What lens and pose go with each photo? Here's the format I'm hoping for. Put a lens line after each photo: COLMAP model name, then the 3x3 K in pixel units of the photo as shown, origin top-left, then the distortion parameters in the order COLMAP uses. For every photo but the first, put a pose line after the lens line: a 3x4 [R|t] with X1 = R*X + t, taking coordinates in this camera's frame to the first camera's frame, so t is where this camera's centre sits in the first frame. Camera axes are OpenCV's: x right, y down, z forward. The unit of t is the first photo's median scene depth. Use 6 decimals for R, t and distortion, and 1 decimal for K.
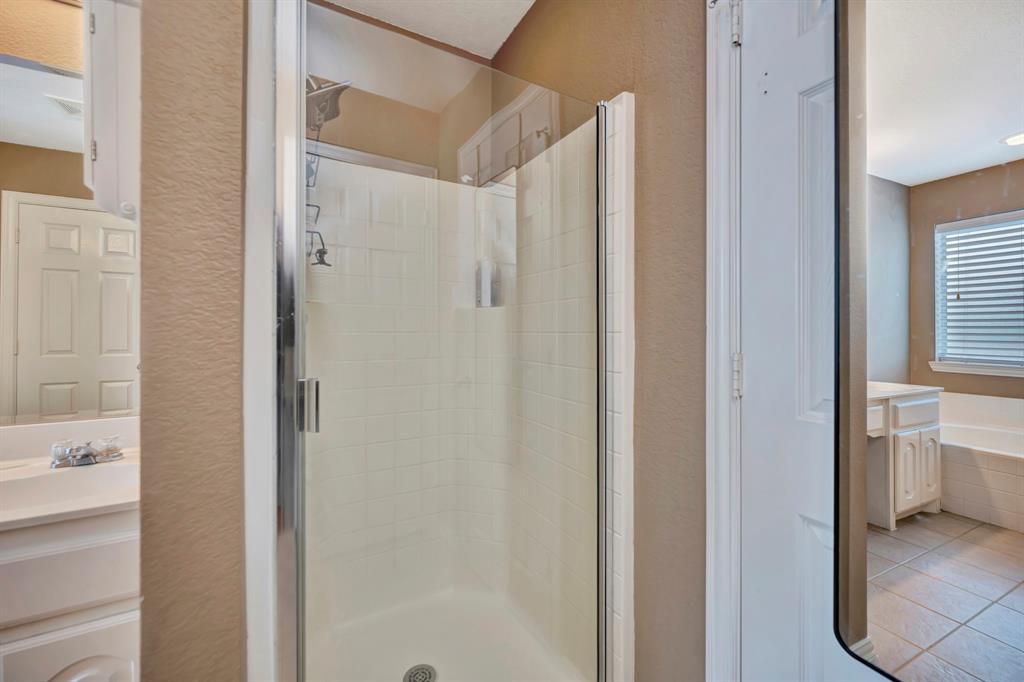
lens RADIAL K [[408.7, 0, 512.8], [0, 408.7, 338.2], [0, 0, 1]] dist [0.001427, 0.000240]
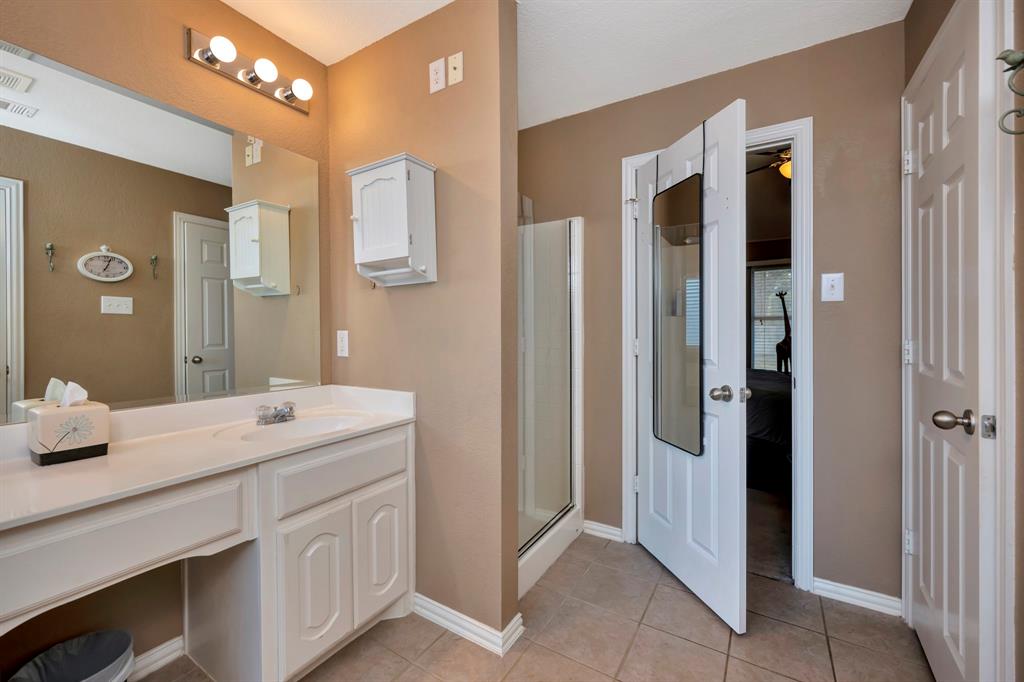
lens RADIAL K [[414.5, 0, 513.3], [0, 414.5, 333.3], [0, 0, 1]] dist [0.001700, 0.000012]
pose [[0.868877, -0.001900, 0.495024, -1.064592], [0.007214, 0.999935, -0.008824, 0.019889], [-0.494975, 0.011238, 0.868835, -0.670817]]
